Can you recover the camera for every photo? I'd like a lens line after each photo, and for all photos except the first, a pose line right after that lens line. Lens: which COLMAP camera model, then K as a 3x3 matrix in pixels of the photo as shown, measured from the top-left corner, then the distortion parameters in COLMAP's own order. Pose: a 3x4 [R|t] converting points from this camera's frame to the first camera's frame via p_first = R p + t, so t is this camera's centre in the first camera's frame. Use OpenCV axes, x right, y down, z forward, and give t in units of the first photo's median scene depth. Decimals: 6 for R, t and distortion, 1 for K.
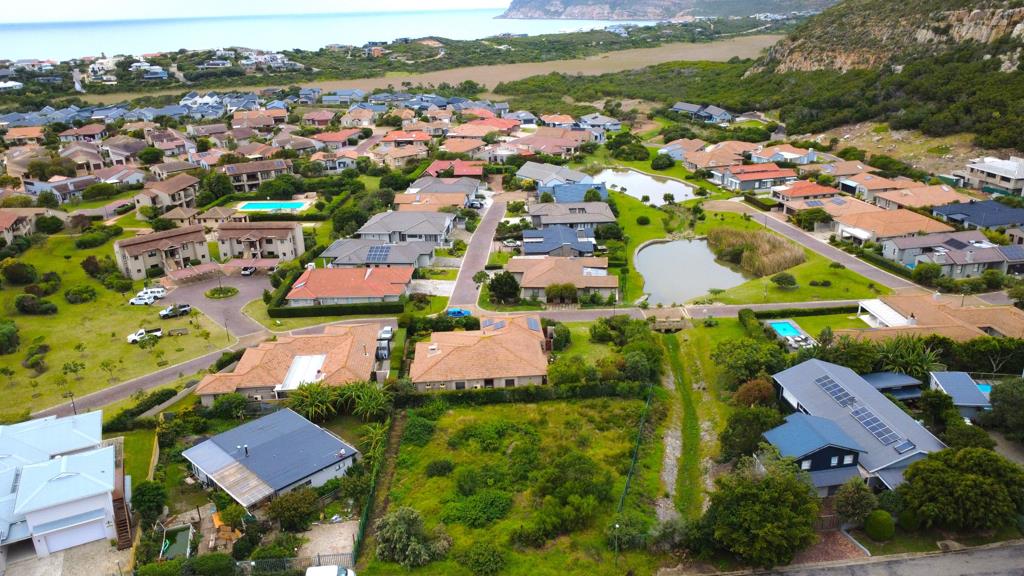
lens RADIAL K [[742.6, 0, 512.0], [0, 742.6, 288.0], [0, 0, 1]] dist [-0.000811, -0.000807]
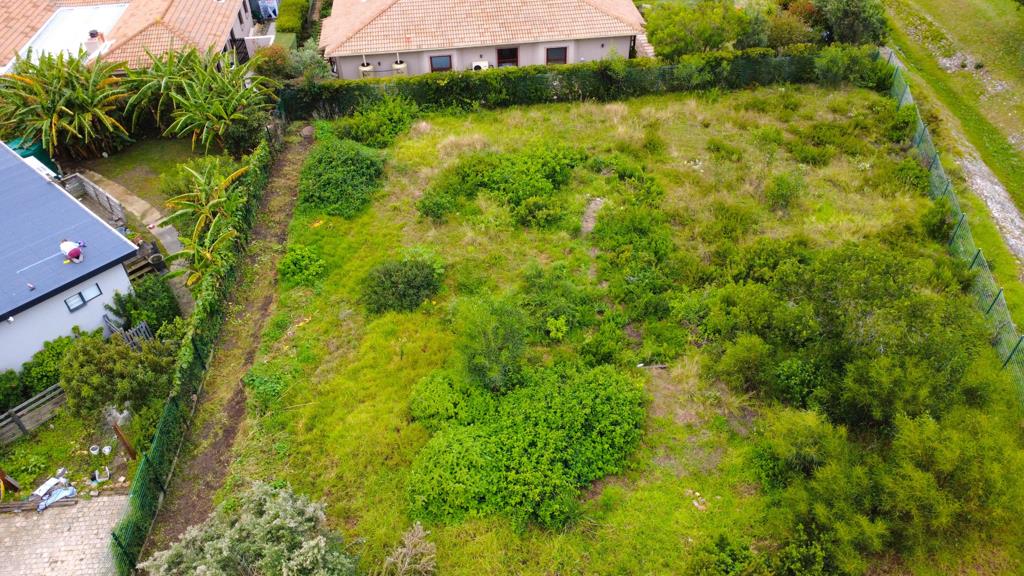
lens RADIAL K [[742.6, 0, 512.0], [0, 742.6, 288.0], [0, 0, 1]] dist [-0.000811, -0.000807]
pose [[0.998823, -0.027930, 0.039643, -0.034161], [0.012082, 0.935037, 0.354344, 0.069557], [-0.046965, -0.353449, 0.934274, 0.382819]]
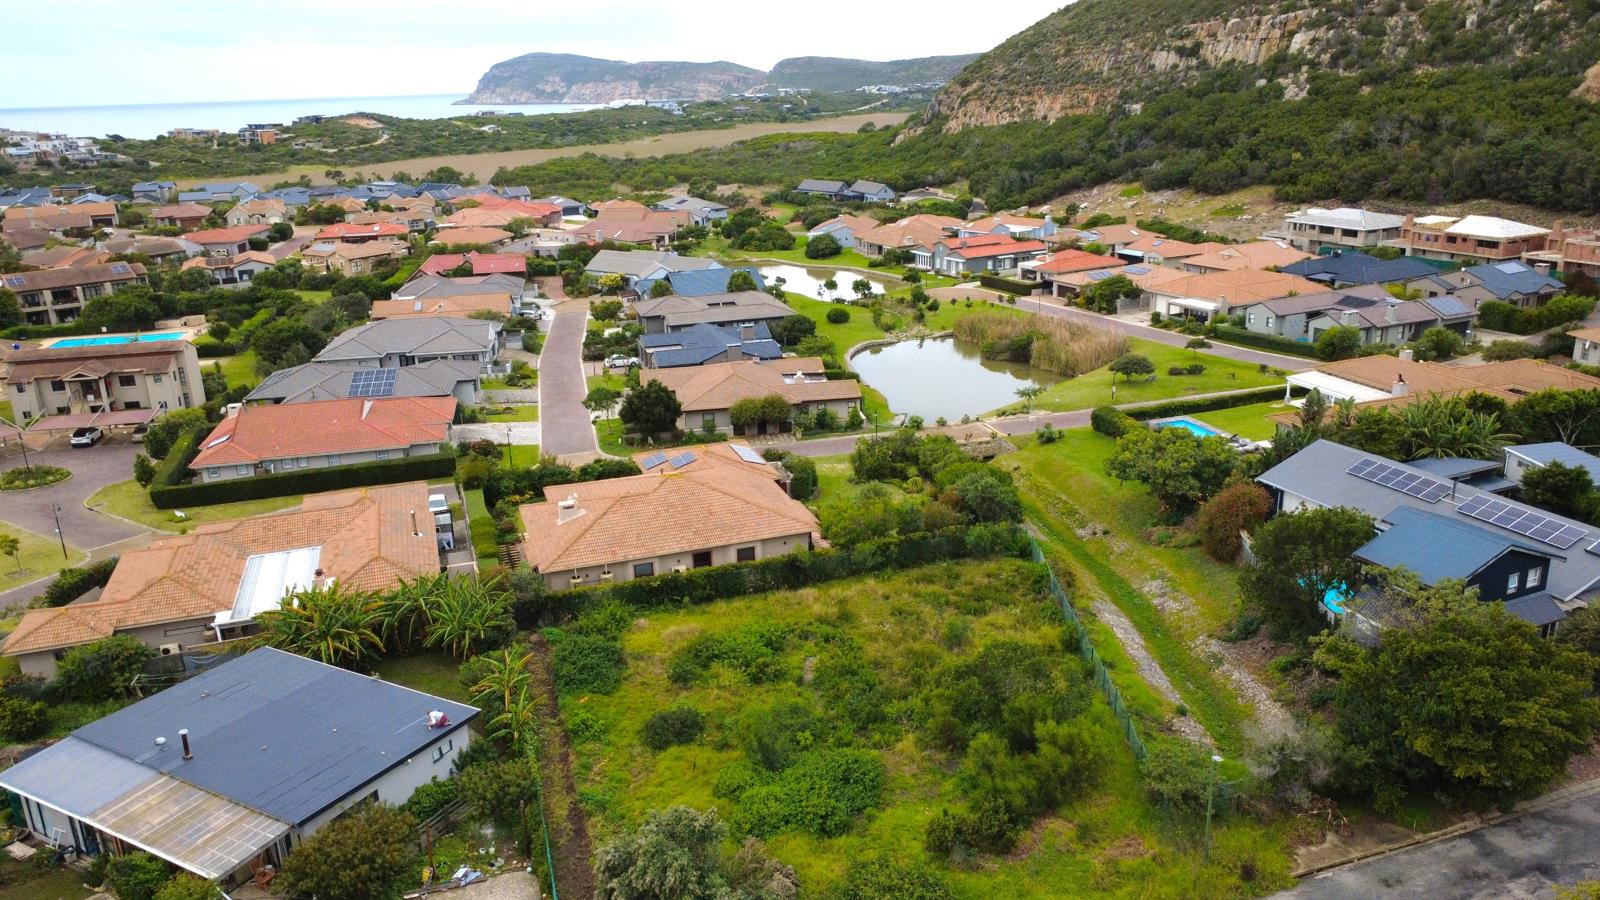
lens RADIAL K [[1160.3, 0, 800.0], [0, 1160.3, 450.0], [0, 0, 1]] dist [-0.000811, -0.000807]
pose [[0.966457, -0.079415, 0.244241, -0.101344], [0.094607, 0.994203, -0.051093, 0.070389], [-0.238767, 0.072487, 0.968368, 0.182415]]
